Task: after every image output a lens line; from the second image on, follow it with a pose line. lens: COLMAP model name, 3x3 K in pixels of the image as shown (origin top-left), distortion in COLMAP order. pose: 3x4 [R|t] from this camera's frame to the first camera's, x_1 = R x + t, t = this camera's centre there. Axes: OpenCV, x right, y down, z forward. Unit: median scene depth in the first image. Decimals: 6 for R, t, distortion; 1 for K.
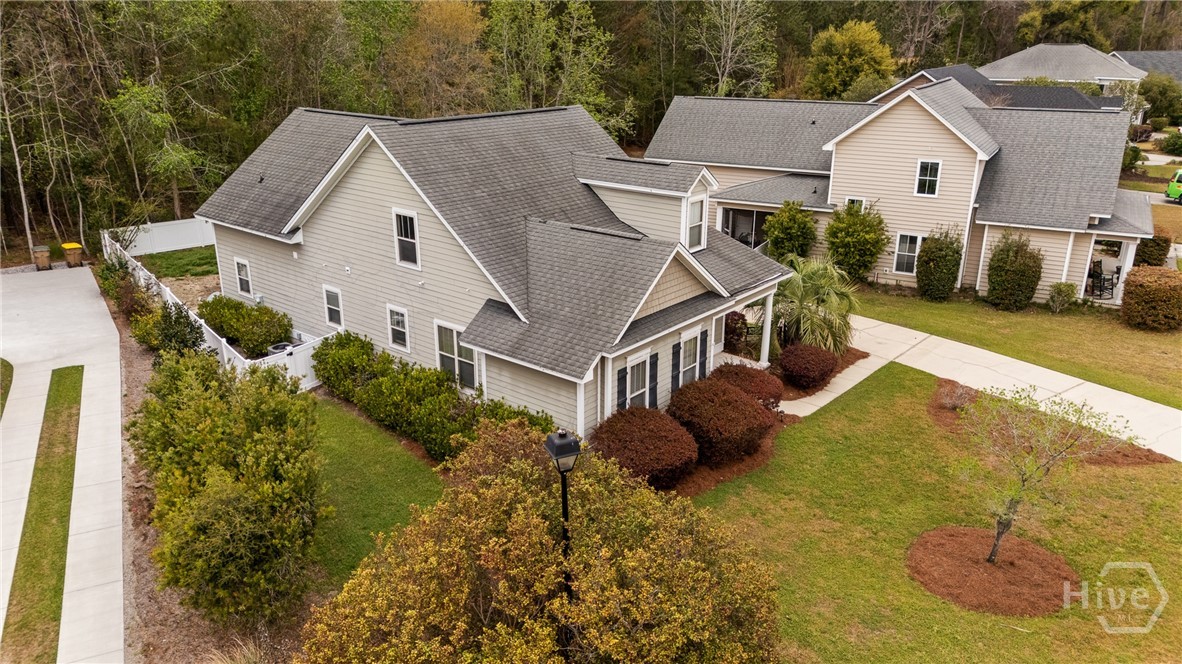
lens RADIAL K [[855.2, 0, 591.0], [0, 855.2, 332.0], [0, 0, 1]] dist [0.110794, -0.136716]
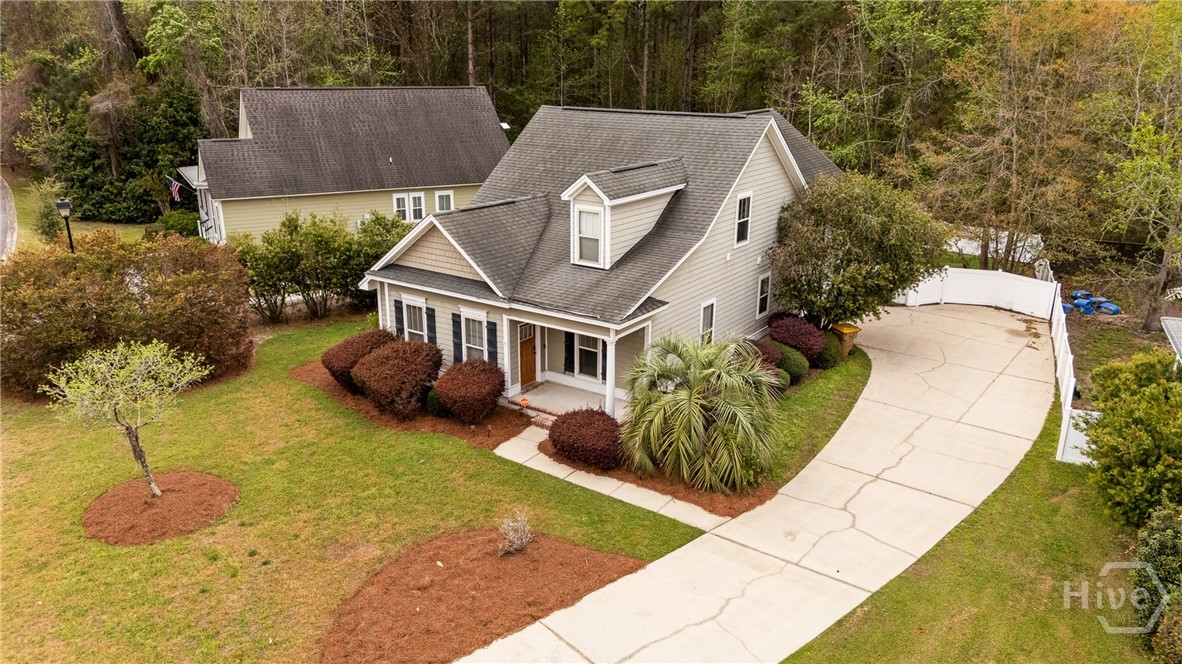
lens RADIAL K [[855.2, 0, 591.0], [0, 855.2, 332.0], [0, 0, 1]] dist [0.110794, -0.136716]
pose [[0.090969, 0.308044, -0.947013, 1.151958], [-0.336051, 0.904672, 0.261990, -0.307635], [0.937440, 0.294412, 0.185815, 0.964914]]
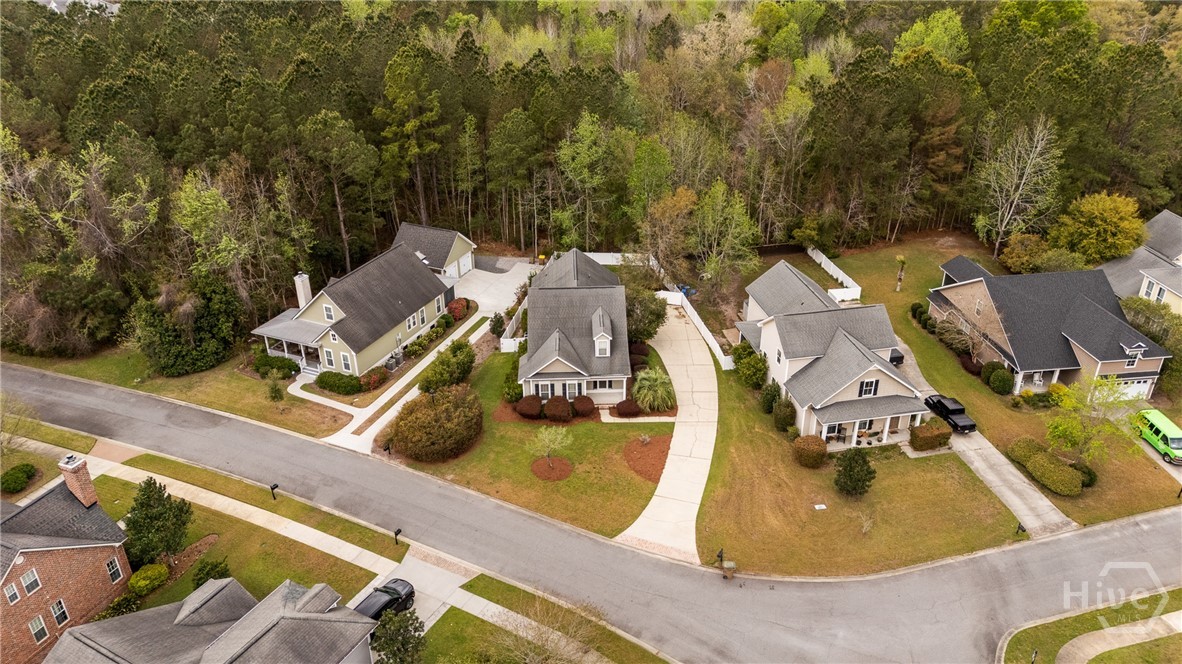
lens RADIAL K [[855.2, 0, 591.0], [0, 855.2, 332.0], [0, 0, 1]] dist [0.110794, -0.136716]
pose [[0.669107, 0.350002, -0.655587, 2.228045], [-0.239747, 0.936649, 0.255363, -1.022368], [0.703432, -0.013690, 0.710630, -1.232316]]
